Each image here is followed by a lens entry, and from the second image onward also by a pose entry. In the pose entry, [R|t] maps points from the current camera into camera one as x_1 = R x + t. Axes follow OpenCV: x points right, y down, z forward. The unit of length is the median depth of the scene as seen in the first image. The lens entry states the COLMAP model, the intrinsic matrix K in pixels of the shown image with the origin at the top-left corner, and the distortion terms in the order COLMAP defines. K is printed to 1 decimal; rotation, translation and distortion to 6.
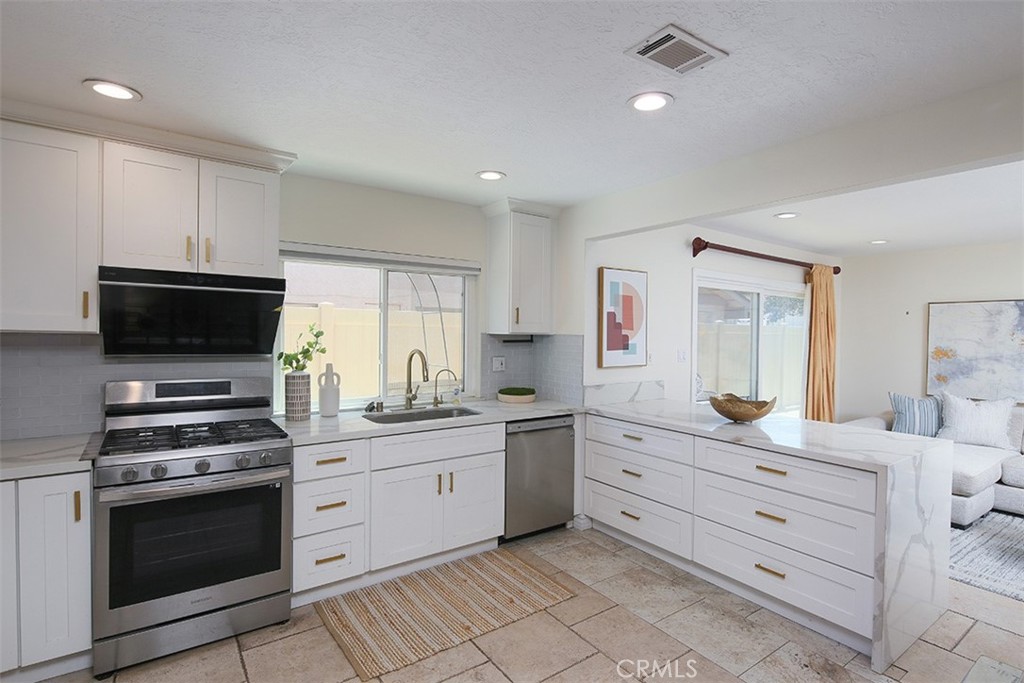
lens RADIAL K [[494.6, 0, 517.0], [0, 494.6, 335.7], [0, 0, 1]] dist [-0.001459, -0.000704]
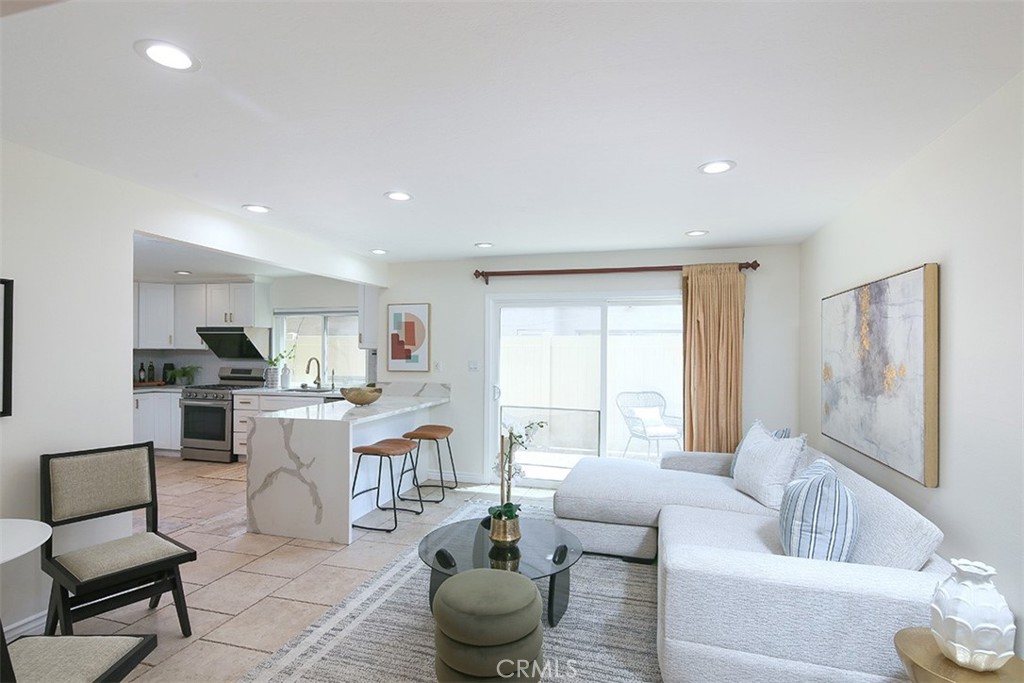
lens RADIAL K [[496.3, 0, 526.5], [0, 496.3, 345.4], [0, 0, 1]] dist [0.000746, -0.000137]
pose [[0.637968, -0.017430, -0.769865, 1.700510], [-0.001553, 0.999713, -0.023921, 0.023971], [0.770061, 0.016456, 0.637758, 0.375223]]
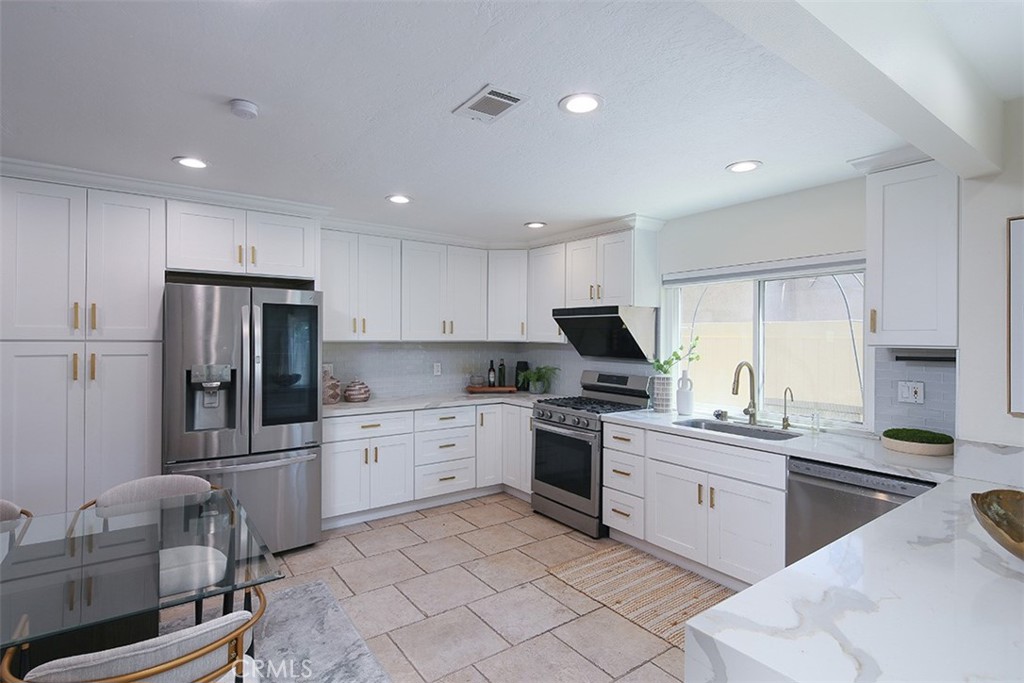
lens RADIAL K [[510.8, 0, 524.4], [0, 510.8, 337.0], [0, 0, 1]] dist [0.000789, -0.000351]
pose [[0.029568, -0.016290, -0.999430, 0.729123], [-0.020725, 0.999642, -0.016907, 0.005076], [0.999348, 0.021213, 0.029219, 0.504383]]
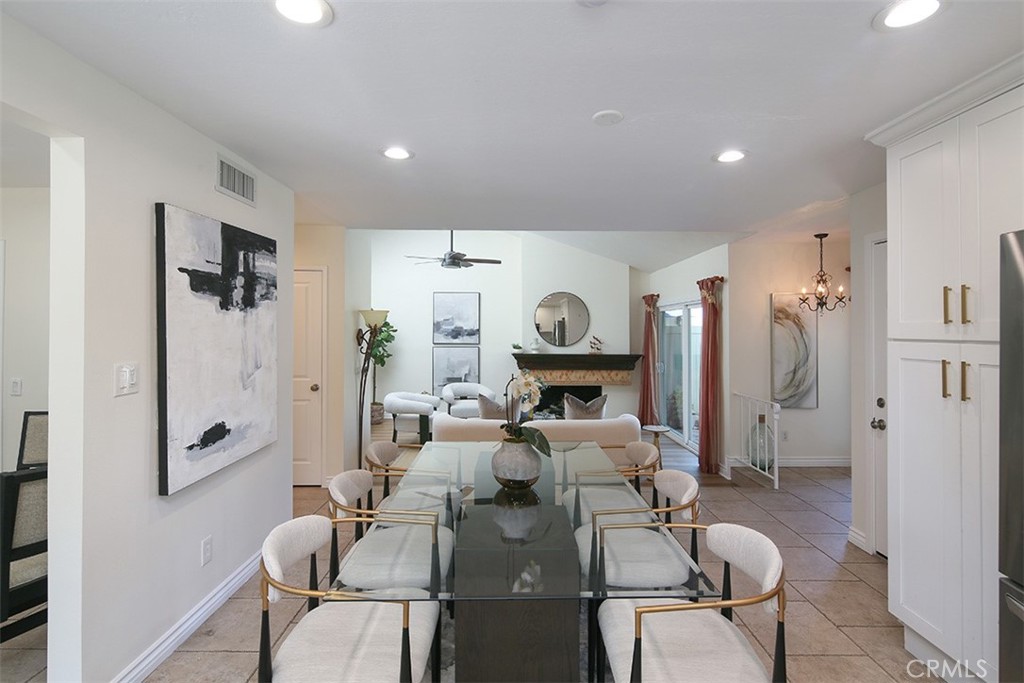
lens RADIAL K [[503.6, 0, 513.2], [0, 503.6, 330.6], [0, 0, 1]] dist [0.000711, -0.000851]
pose [[-0.822860, -0.018380, 0.567947, -0.039615], [-0.009096, 0.999775, 0.019176, -0.005307], [-0.568171, 0.010613, -0.822842, 0.540963]]
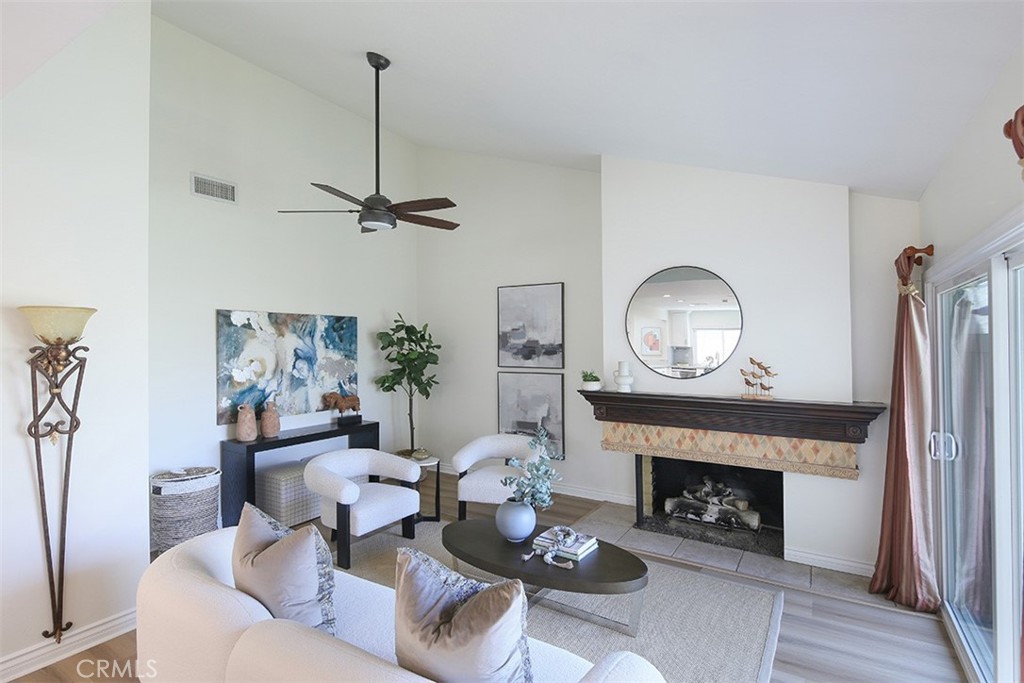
lens RADIAL K [[499.2, 0, 509.4], [0, 499.2, 339.8], [0, 0, 1]] dist [-0.001408, -0.000779]
pose [[-0.376150, -0.004964, 0.926545, 0.207961], [0.006299, 0.999949, 0.007914, 0.012201], [-0.926537, 0.008813, -0.376100, -0.724050]]
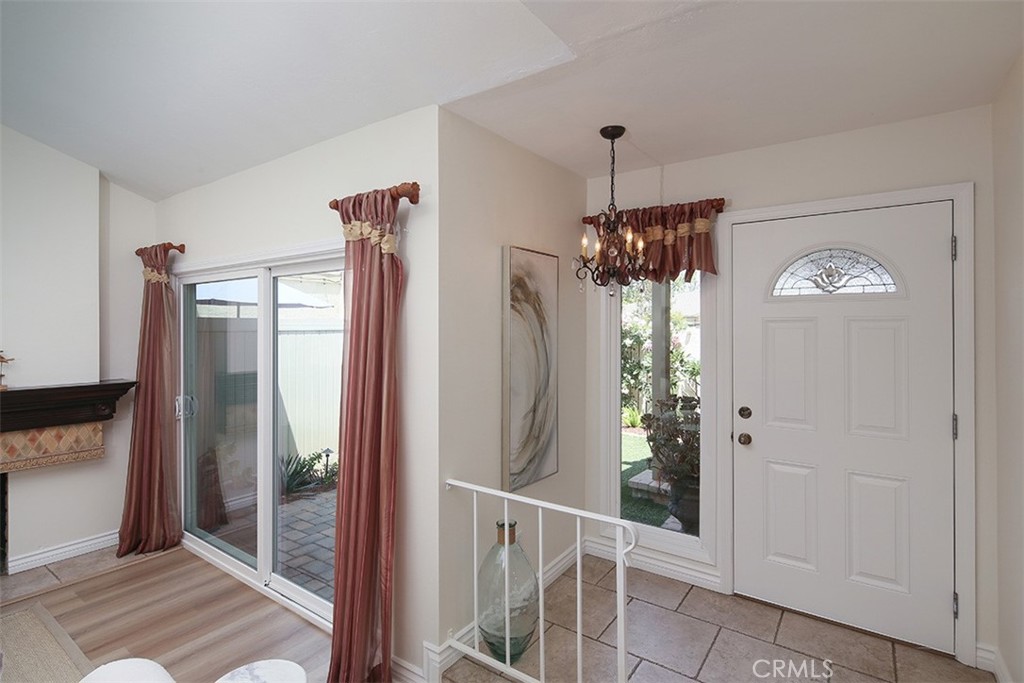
lens RADIAL K [[503.6, 0, 506.5], [0, 503.6, 325.9], [0, 0, 1]] dist [0.001892, -0.000038]
pose [[-0.944595, -0.019735, -0.327645, 0.415739], [-0.021766, 0.999760, 0.002532, 0.014712], [0.327516, 0.009524, -0.944798, -0.501022]]
